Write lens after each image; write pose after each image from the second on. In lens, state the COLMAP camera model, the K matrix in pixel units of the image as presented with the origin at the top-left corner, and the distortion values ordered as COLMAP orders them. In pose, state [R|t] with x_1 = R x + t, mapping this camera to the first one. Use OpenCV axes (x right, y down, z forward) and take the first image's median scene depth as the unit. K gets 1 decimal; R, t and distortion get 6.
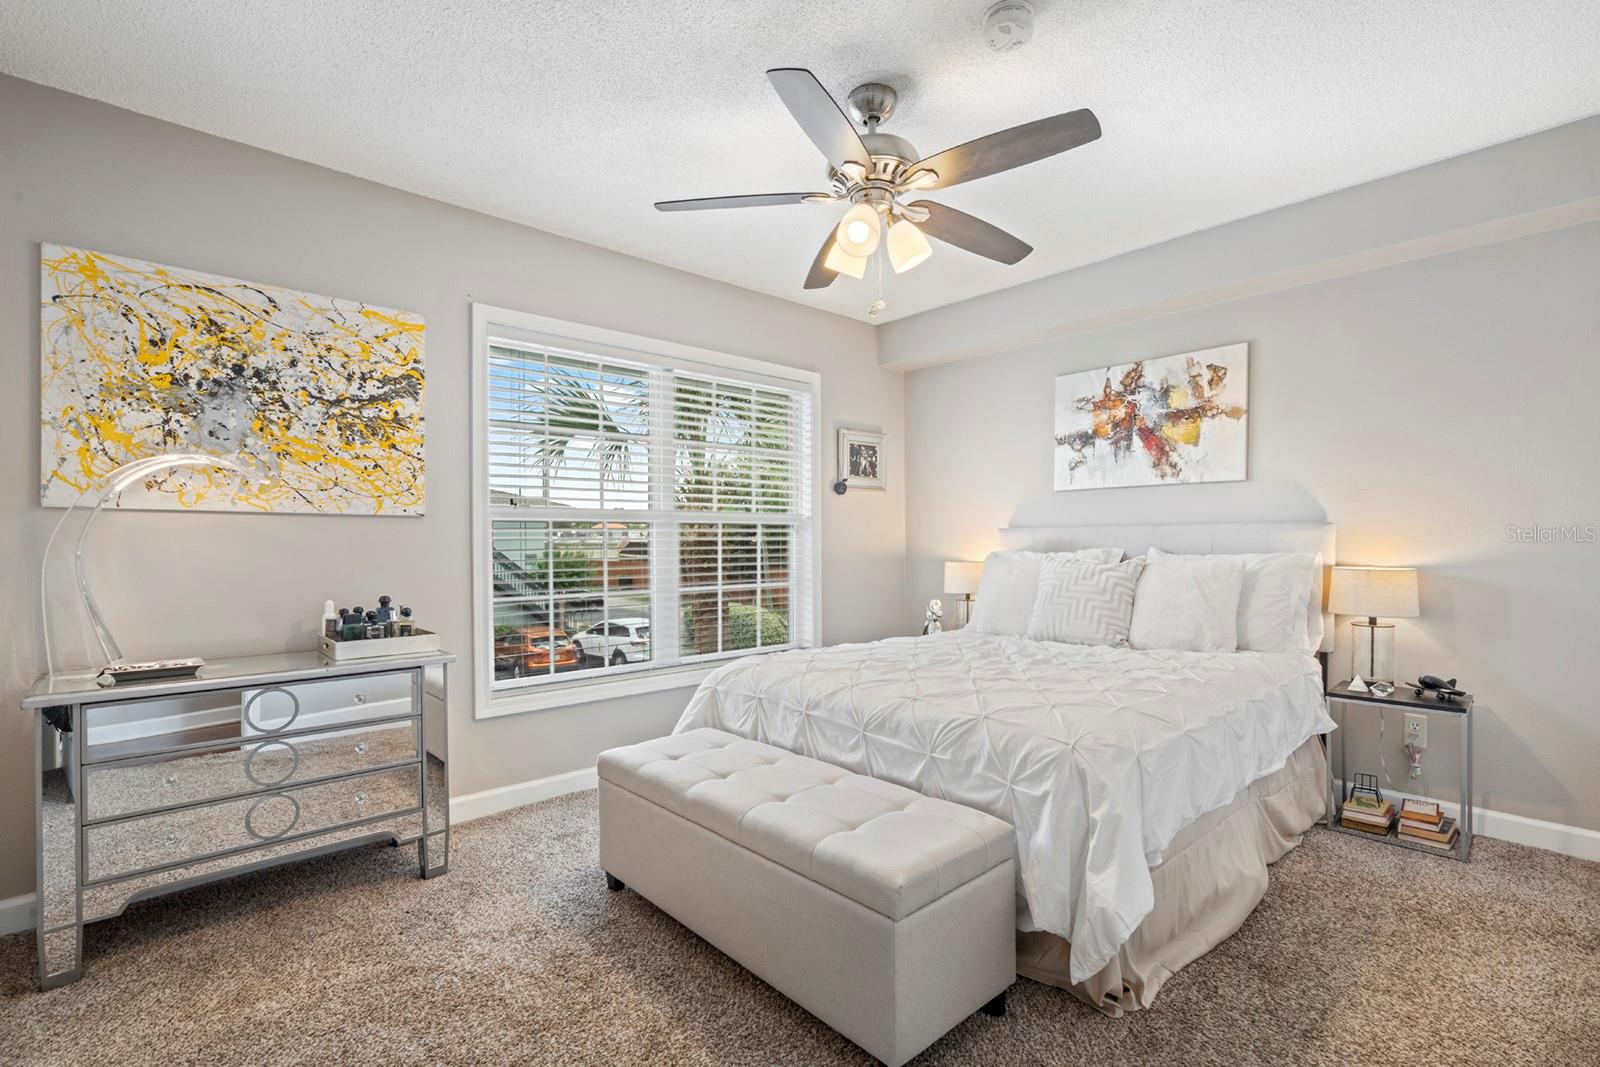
lens RADIAL K [[727.4, 0, 791.3], [0, 727.4, 528.8], [0, 0, 1]] dist [-0.004363, 0.001291]
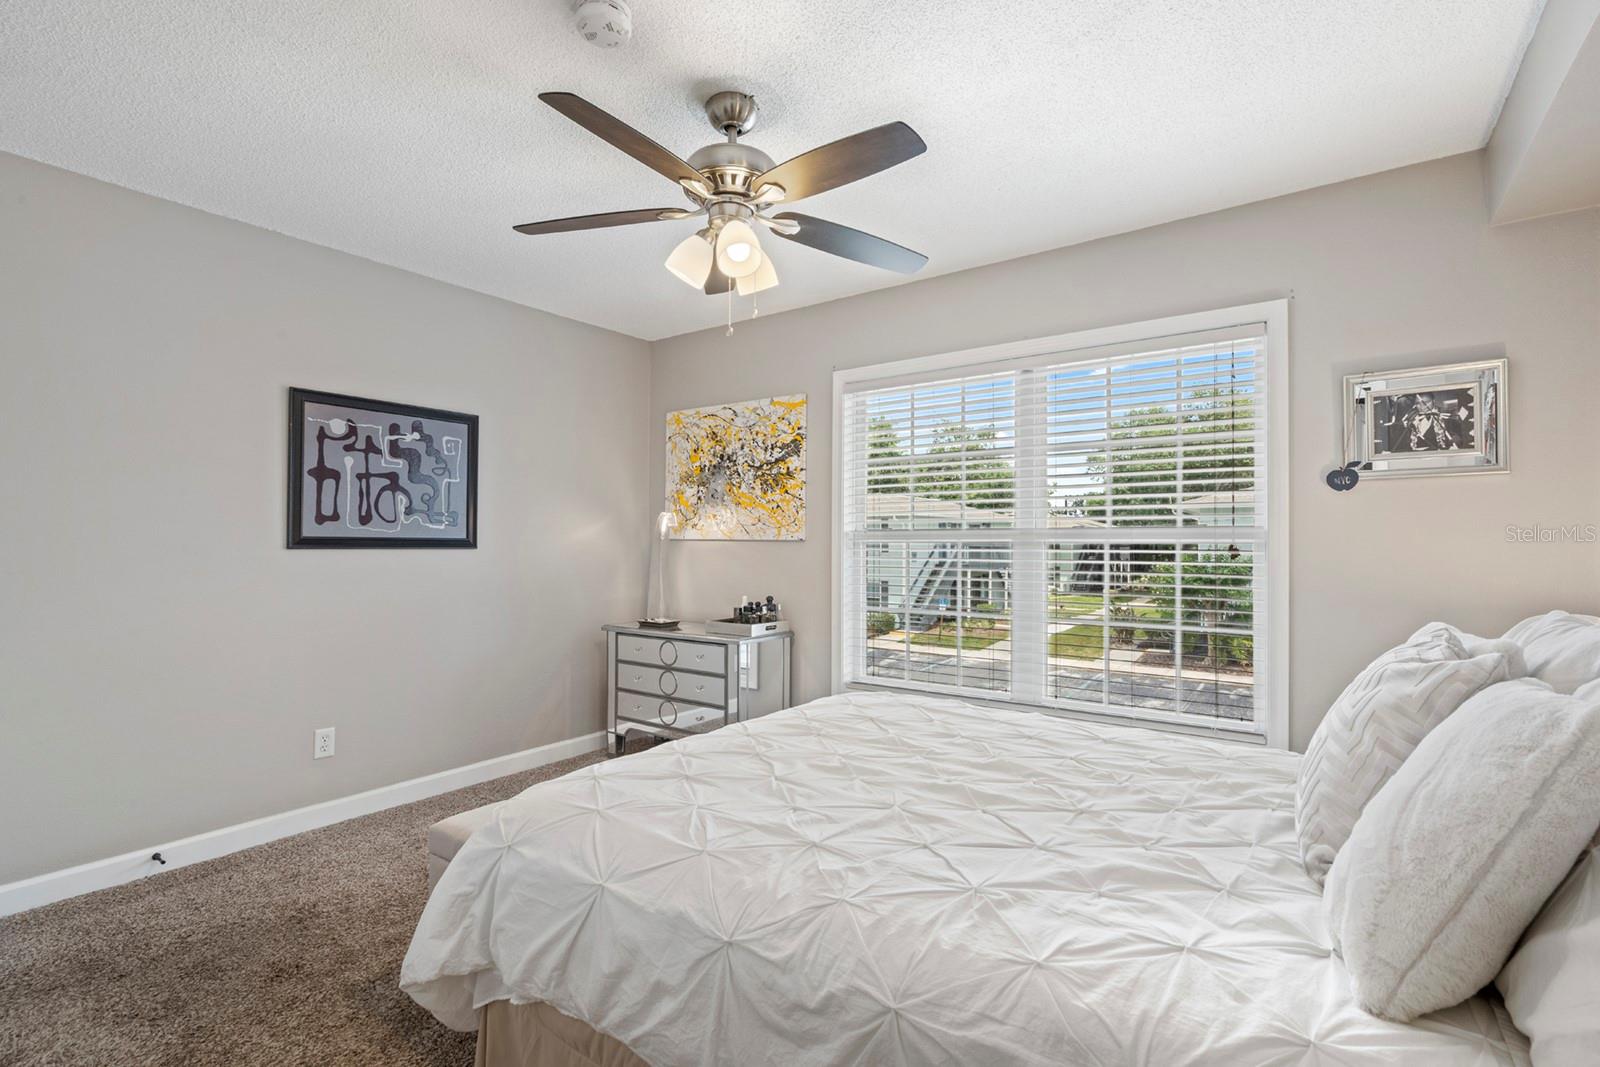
lens RADIAL K [[727.4, 0, 791.3], [0, 727.4, 528.8], [0, 0, 1]] dist [-0.004363, 0.001291]
pose [[0.216286, -0.023700, -0.976042, 0.877295], [0.005296, 0.999719, -0.023102, -0.007998], [0.976316, -0.000173, 0.216351, 0.725939]]
